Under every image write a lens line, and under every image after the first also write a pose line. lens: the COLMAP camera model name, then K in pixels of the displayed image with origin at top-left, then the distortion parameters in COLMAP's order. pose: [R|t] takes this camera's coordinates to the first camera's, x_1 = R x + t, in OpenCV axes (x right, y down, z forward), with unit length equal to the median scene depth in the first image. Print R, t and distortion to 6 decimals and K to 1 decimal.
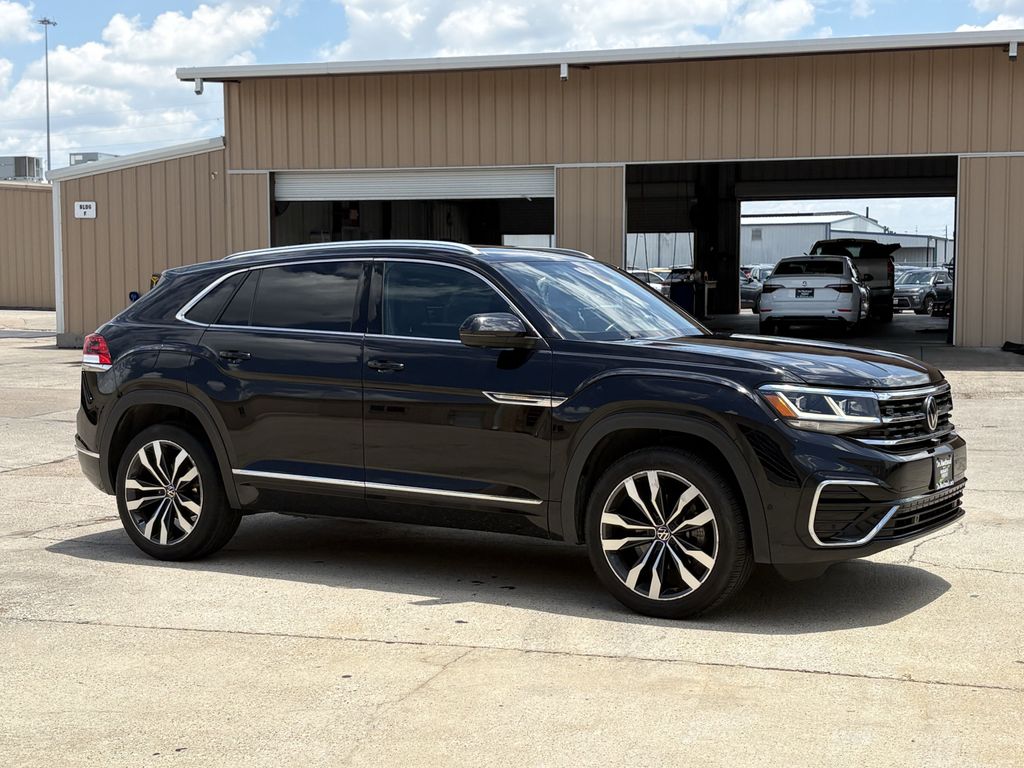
lens RADIAL K [[1497.8, 0, 480.1], [0, 1497.8, 383.9], [0, 0, 1]] dist [0.225157, -0.815797]
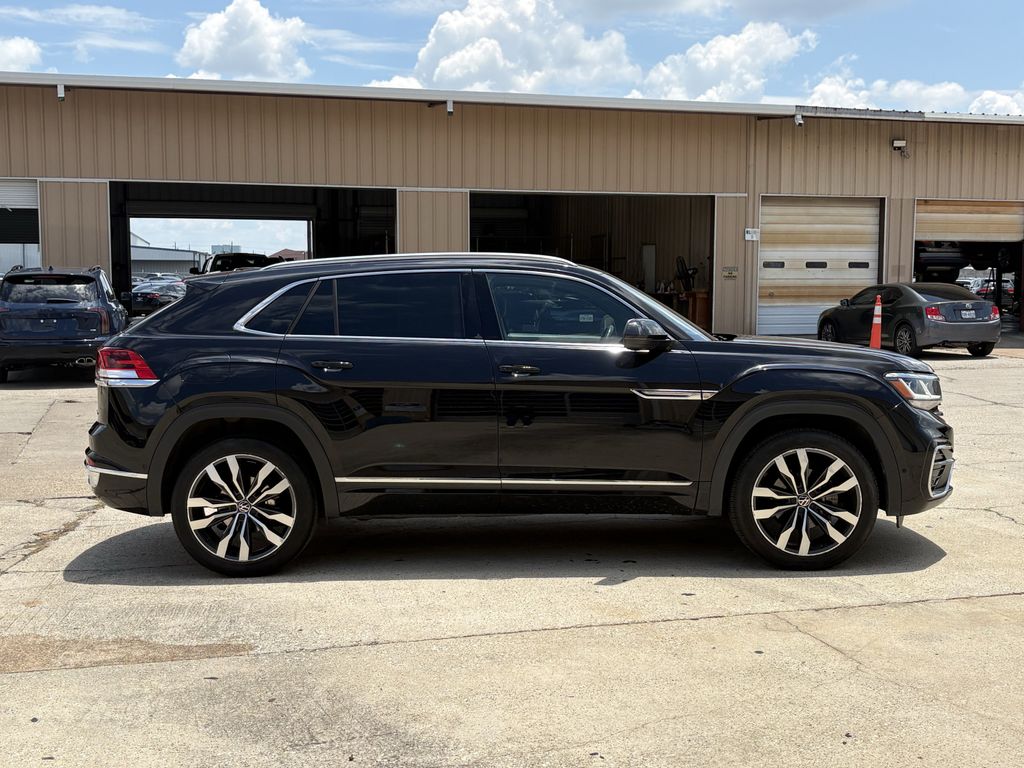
lens RADIAL K [[1207.2, 0, 489.1], [0, 1207.2, 386.1], [0, 0, 1]] dist [0.218180, -0.813914]
pose [[0.848605, -0.045379, 0.527077, -0.515331], [0.037221, 0.998967, 0.026081, -0.022603], [-0.527716, -0.002514, 0.849417, 0.262692]]
